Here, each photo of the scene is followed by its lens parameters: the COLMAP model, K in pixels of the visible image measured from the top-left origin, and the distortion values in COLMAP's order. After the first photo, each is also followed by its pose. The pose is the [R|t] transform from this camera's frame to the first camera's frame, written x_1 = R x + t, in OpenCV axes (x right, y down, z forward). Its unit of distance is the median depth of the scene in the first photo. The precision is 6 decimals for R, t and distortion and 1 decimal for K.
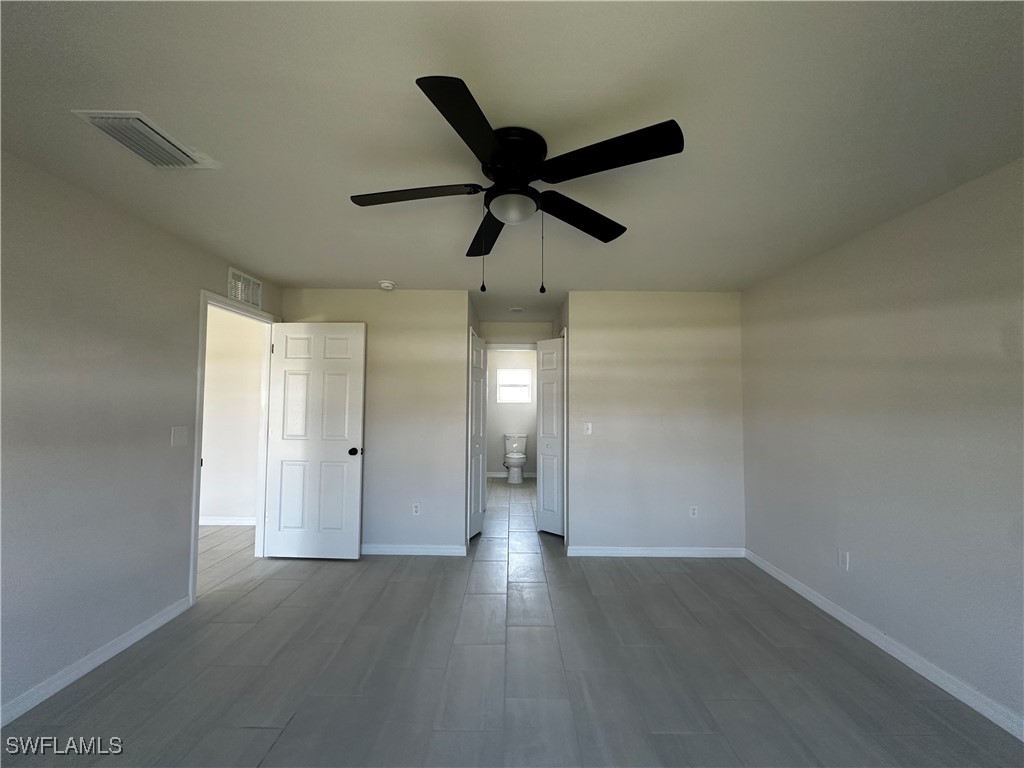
lens RADIAL K [[405.4, 0, 510.1], [0, 405.4, 384.1], [0, 0, 1]] dist [-0.000366, 0.000988]
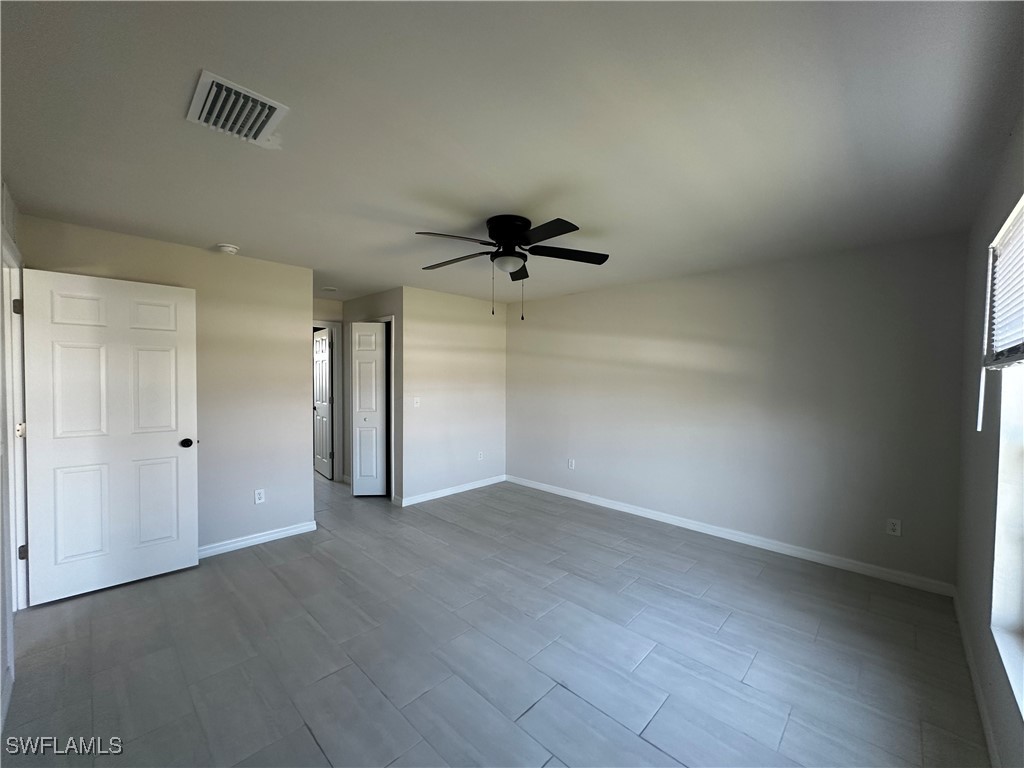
lens RADIAL K [[405.4, 0, 509.5], [0, 405.4, 383.6], [0, 0, 1]] dist [-0.000366, 0.000988]
pose [[0.693459, -0.016305, 0.720311, -0.510726], [-0.037655, 0.997557, 0.058833, -0.030371], [-0.719511, -0.067922, 0.691152, -0.051672]]
